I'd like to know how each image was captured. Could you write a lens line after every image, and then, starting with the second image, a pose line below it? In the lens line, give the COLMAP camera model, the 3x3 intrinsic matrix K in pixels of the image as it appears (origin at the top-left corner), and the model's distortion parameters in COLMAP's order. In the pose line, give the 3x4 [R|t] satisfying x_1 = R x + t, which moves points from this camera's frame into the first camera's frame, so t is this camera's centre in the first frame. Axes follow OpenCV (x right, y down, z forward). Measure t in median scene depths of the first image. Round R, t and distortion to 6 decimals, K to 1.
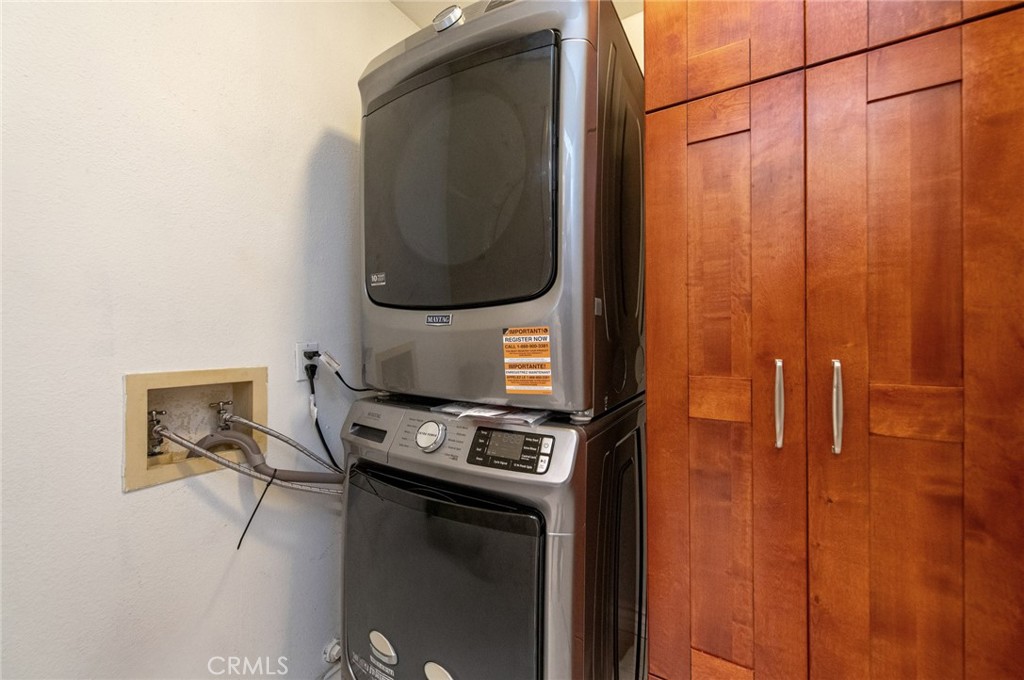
lens RADIAL K [[395.8, 0, 512.0], [0, 395.8, 340.0], [0, 0, 1]] dist [0.000858, 0.000027]
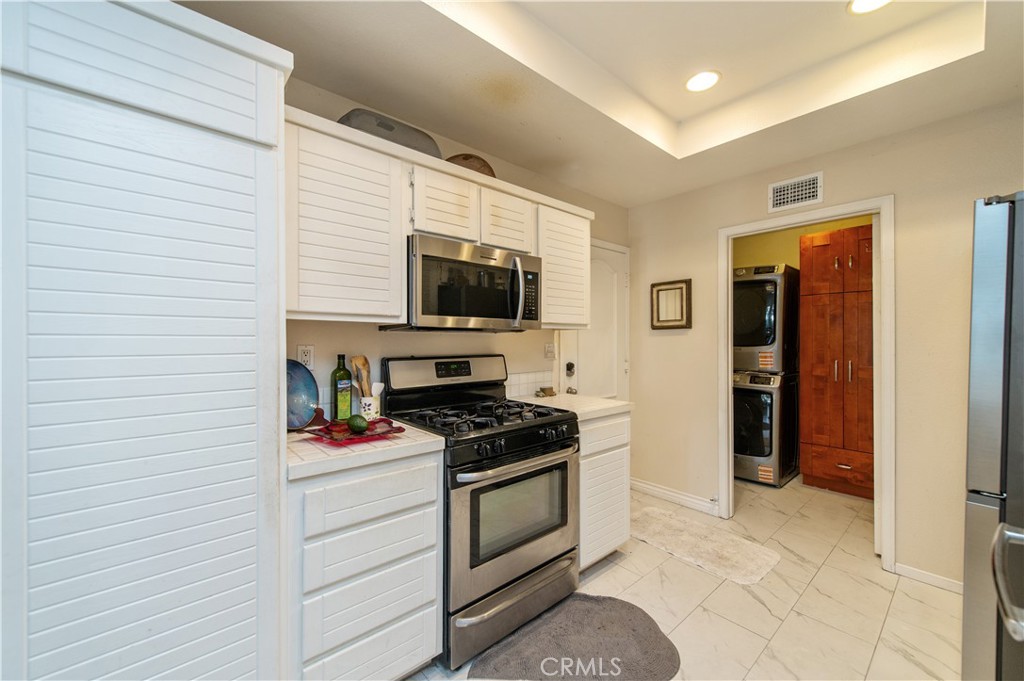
lens RADIAL K [[395.8, 0, 512.0], [0, 395.8, 340.5], [0, 0, 1]] dist [0.000858, 0.000027]
pose [[0.946001, 0.003465, -0.324144, -1.151106], [-0.003897, 0.999992, -0.000685, -0.138959], [0.324139, 0.001912, 0.946007, -3.857594]]
